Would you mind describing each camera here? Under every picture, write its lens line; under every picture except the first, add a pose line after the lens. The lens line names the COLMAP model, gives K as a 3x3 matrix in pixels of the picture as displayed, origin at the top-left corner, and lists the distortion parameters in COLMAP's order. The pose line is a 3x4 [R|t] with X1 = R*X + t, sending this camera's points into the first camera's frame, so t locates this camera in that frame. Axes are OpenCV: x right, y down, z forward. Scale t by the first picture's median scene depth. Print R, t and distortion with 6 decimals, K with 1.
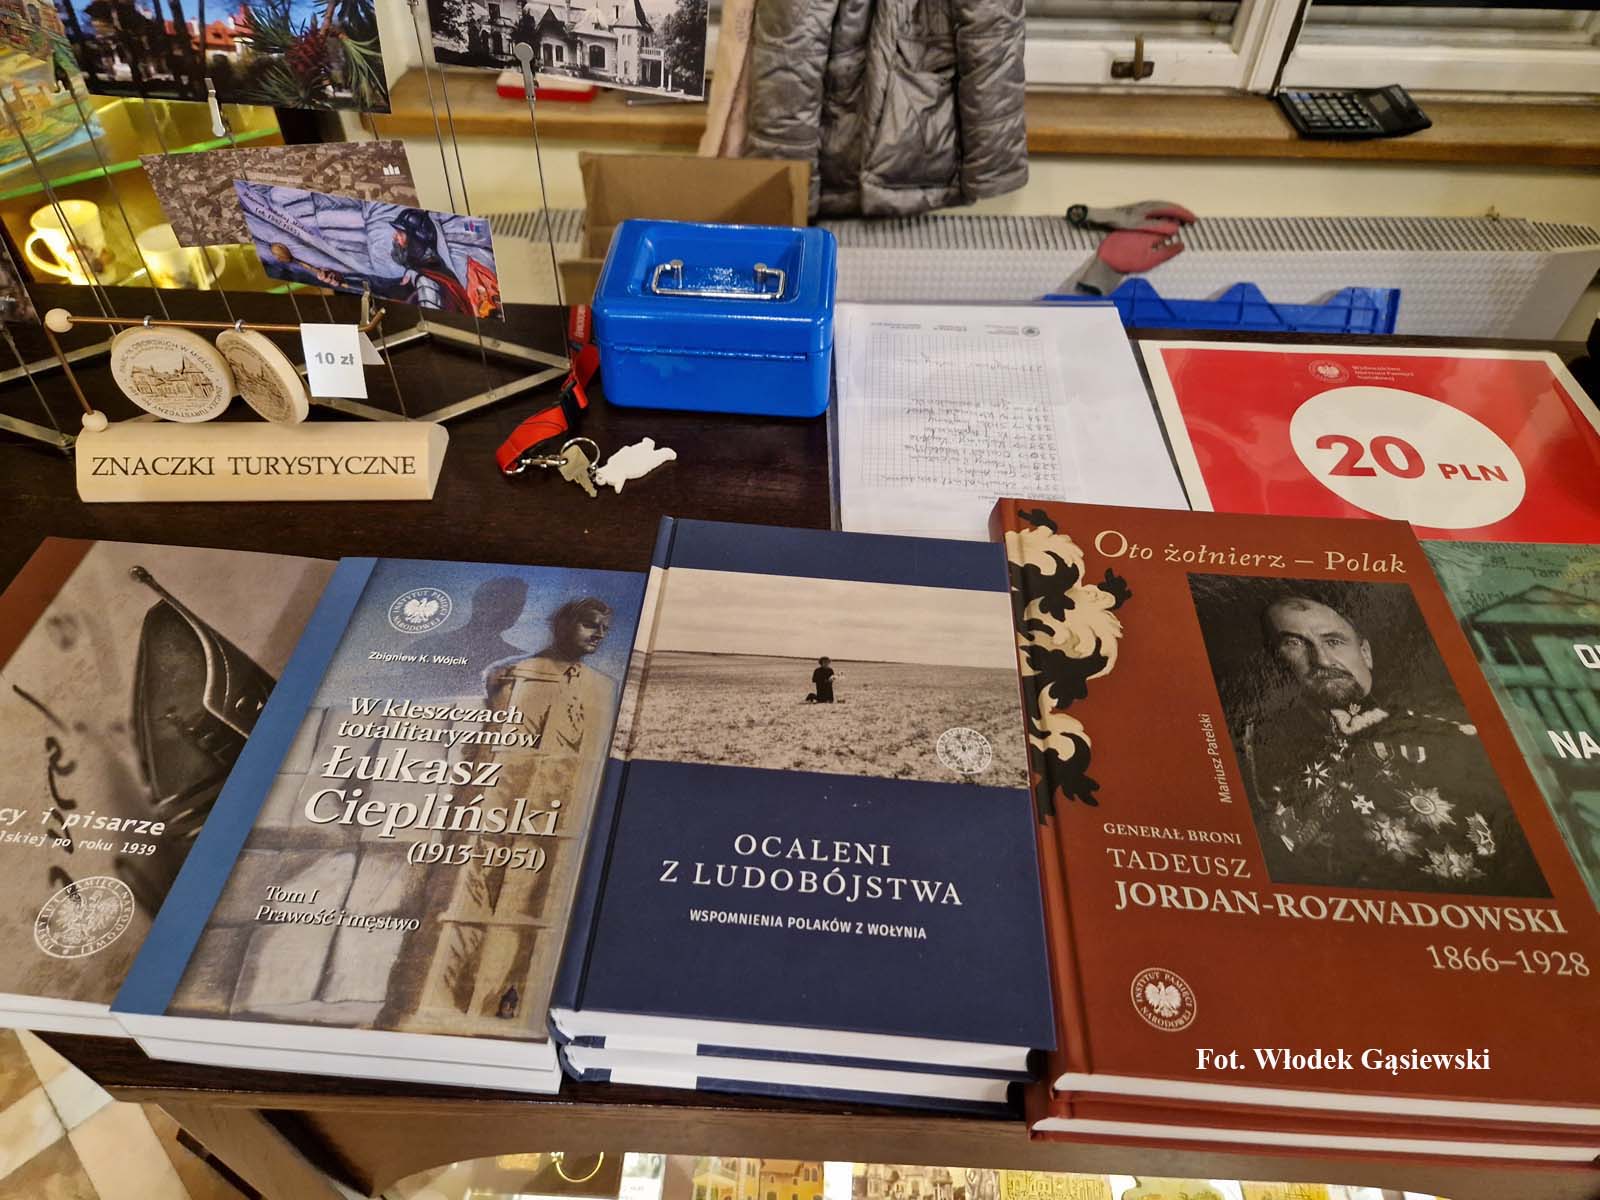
lens RADIAL K [[1088.2, 0, 751.2], [0, 1088.2, 509.6], [0, 0, 1]] dist [0.070849, -0.045241]
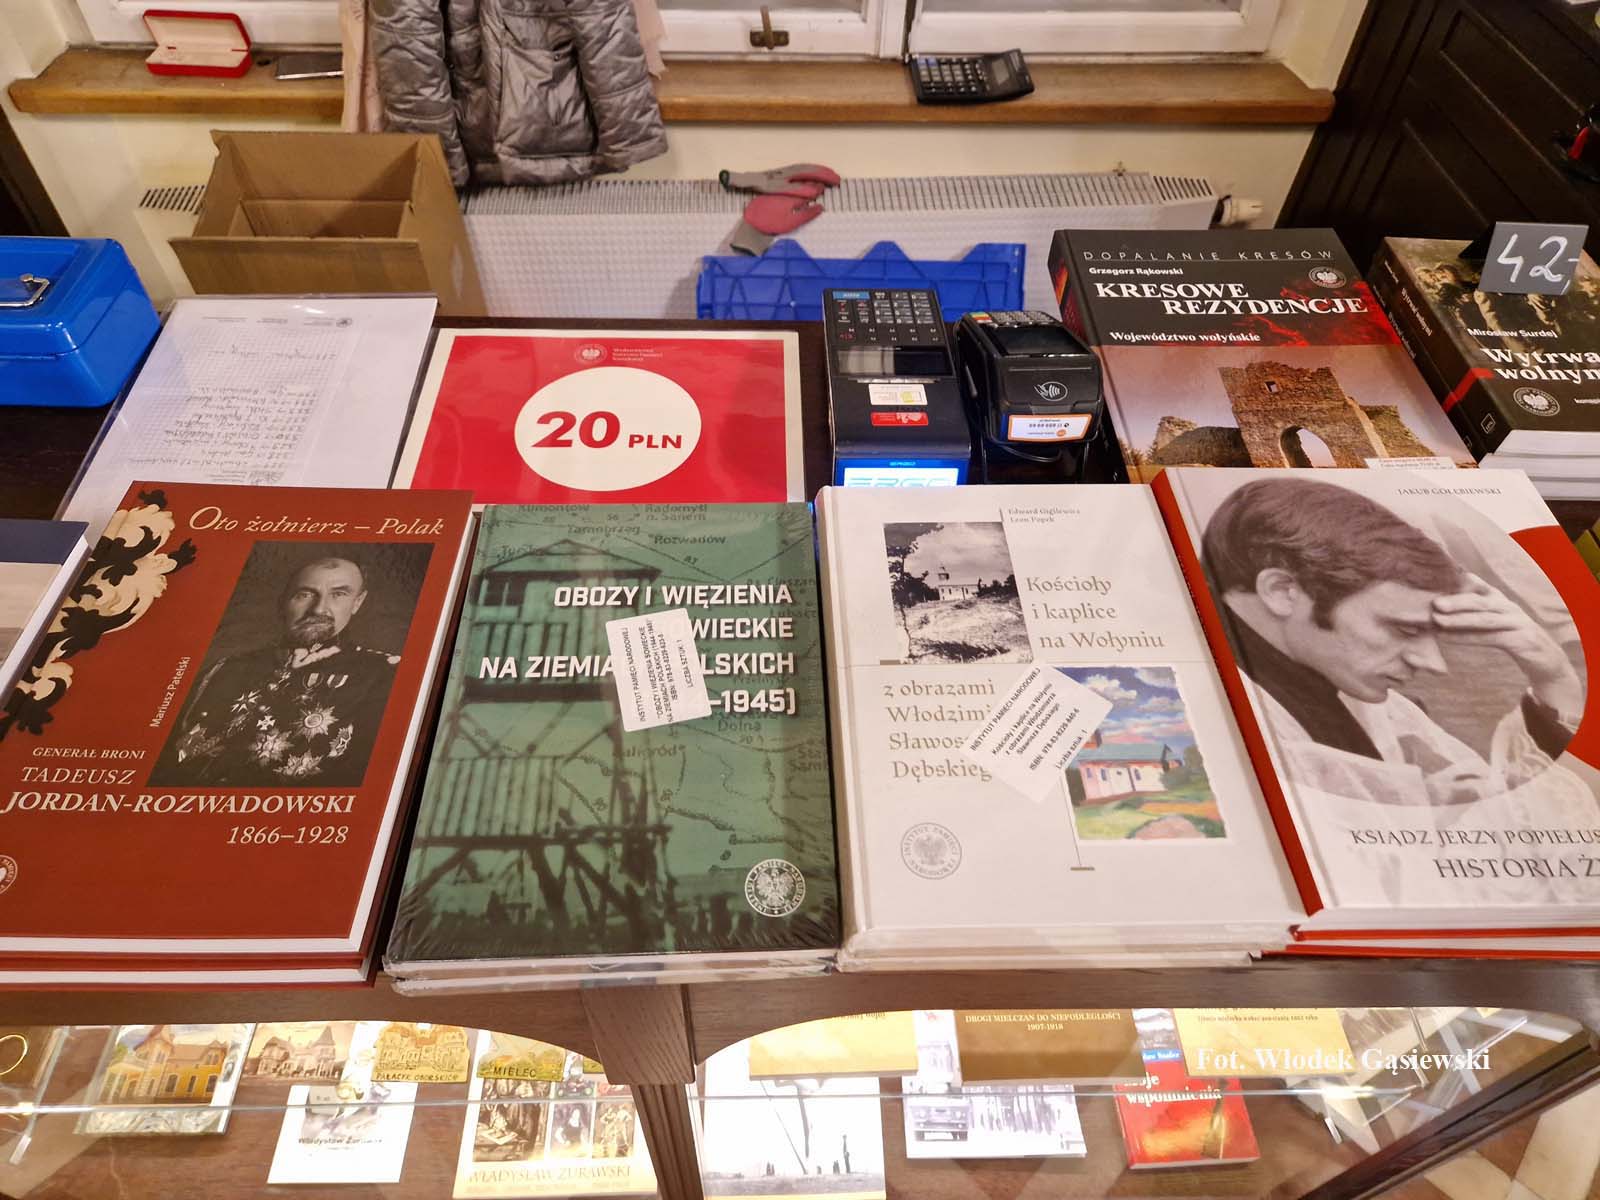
lens RADIAL K [[1088.2, 0, 751.2], [0, 1088.2, 509.6], [0, 0, 1]] dist [0.070849, -0.045241]
pose [[0.999408, -0.030361, 0.016208, 0.327841], [0.029409, 0.997994, 0.056069, -0.010241], [-0.017877, -0.055559, 0.998295, -0.079465]]
